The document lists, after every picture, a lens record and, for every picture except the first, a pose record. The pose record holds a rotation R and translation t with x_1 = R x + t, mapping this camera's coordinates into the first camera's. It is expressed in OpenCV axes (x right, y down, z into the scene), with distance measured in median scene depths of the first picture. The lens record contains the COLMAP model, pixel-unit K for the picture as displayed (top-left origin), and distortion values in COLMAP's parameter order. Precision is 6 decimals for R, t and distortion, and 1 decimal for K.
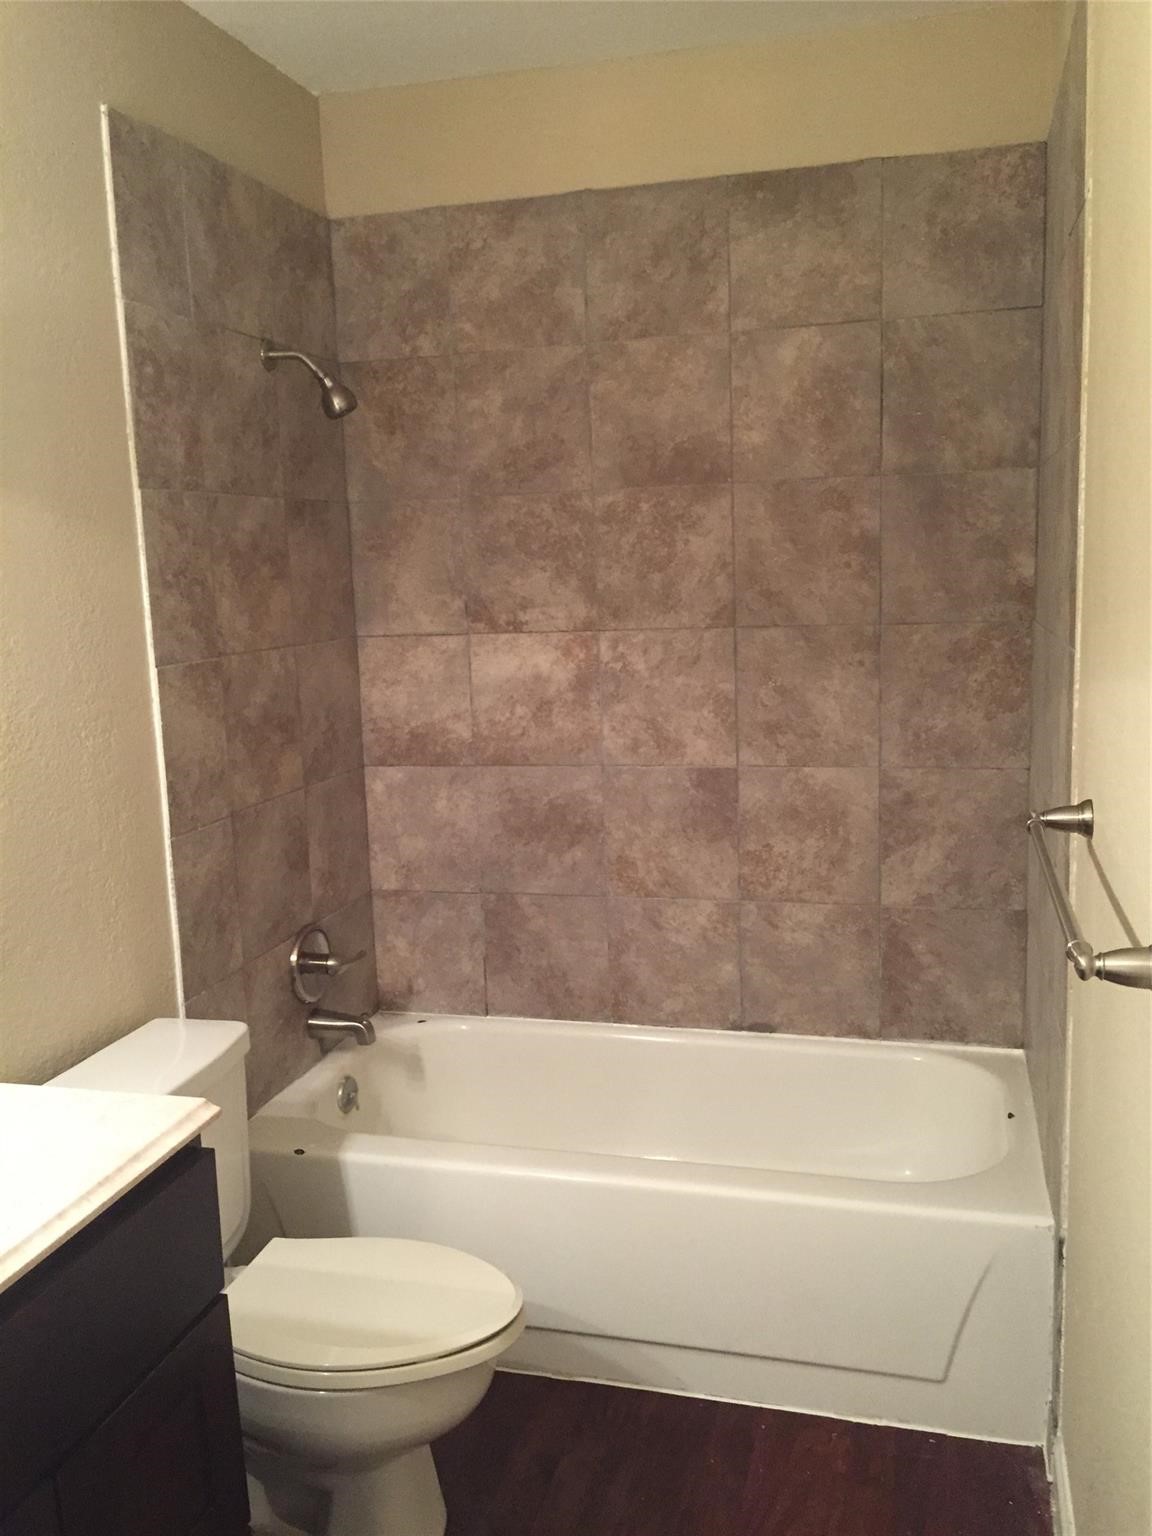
lens RADIAL K [[1319.2, 0, 579.0], [0, 1319.2, 780.4], [0, 0, 1]] dist [0.062745, -0.090392]
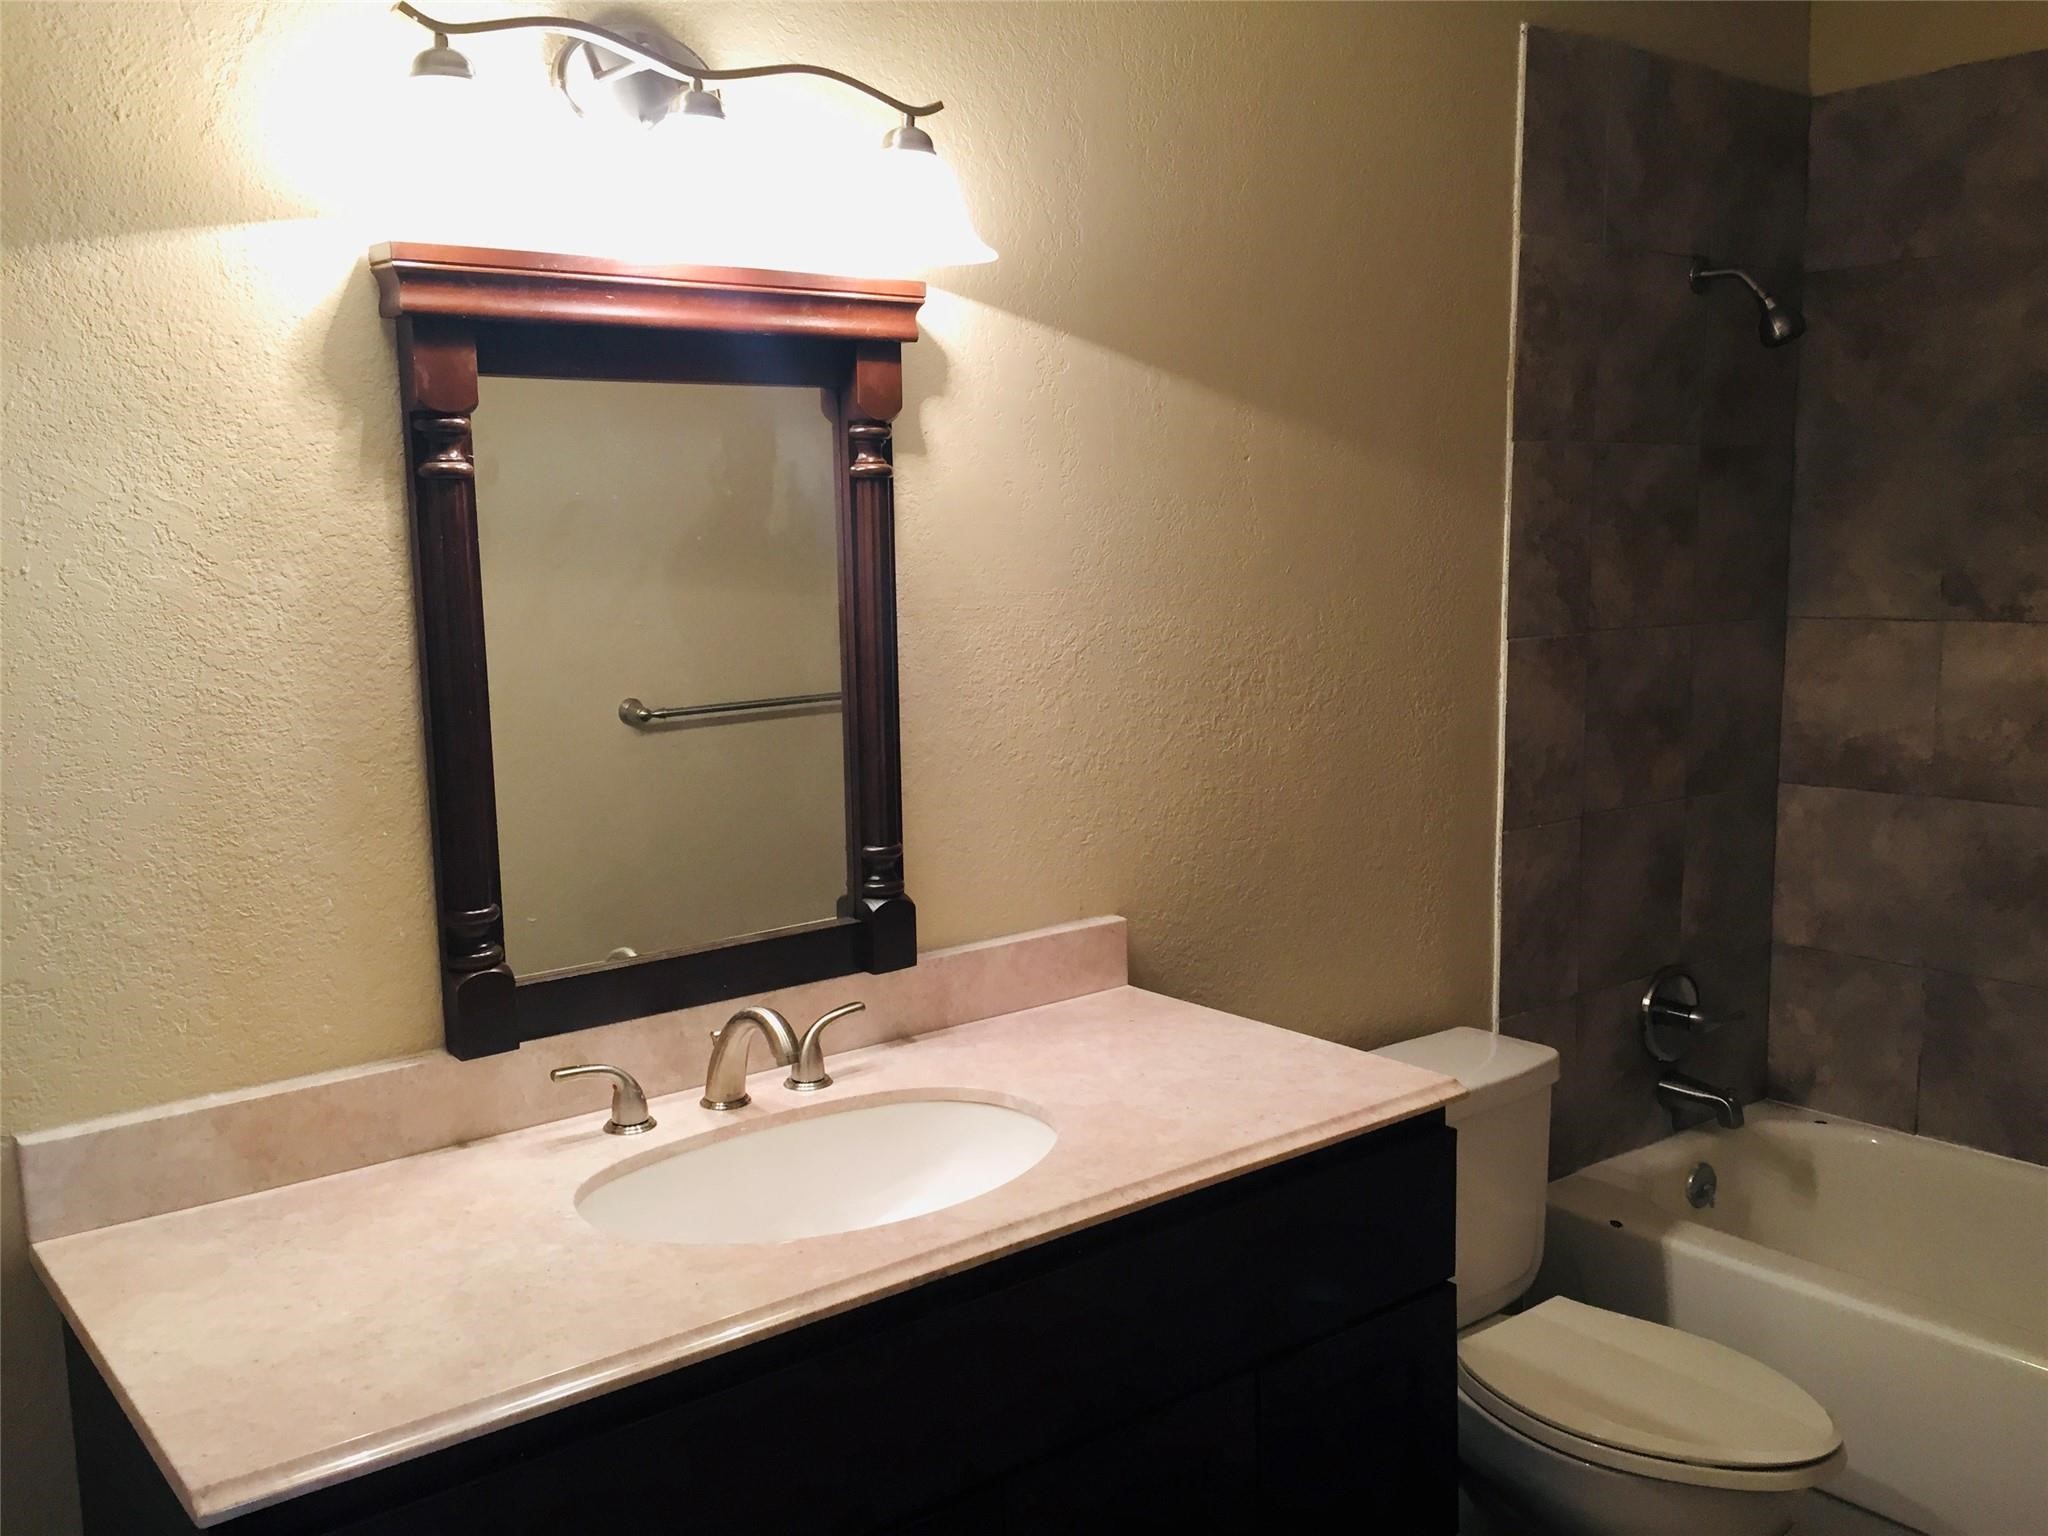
lens RADIAL K [[1758.9, 0, 1022.8], [0, 1758.9, 770.5], [0, 0, 1]] dist [0.062745, -0.090392]
pose [[0.802759, 0.099379, -0.587964, 0.106804], [-0.110961, 0.993688, 0.016457, 0.016302], [0.585888, 0.052030, 0.808720, -0.126617]]
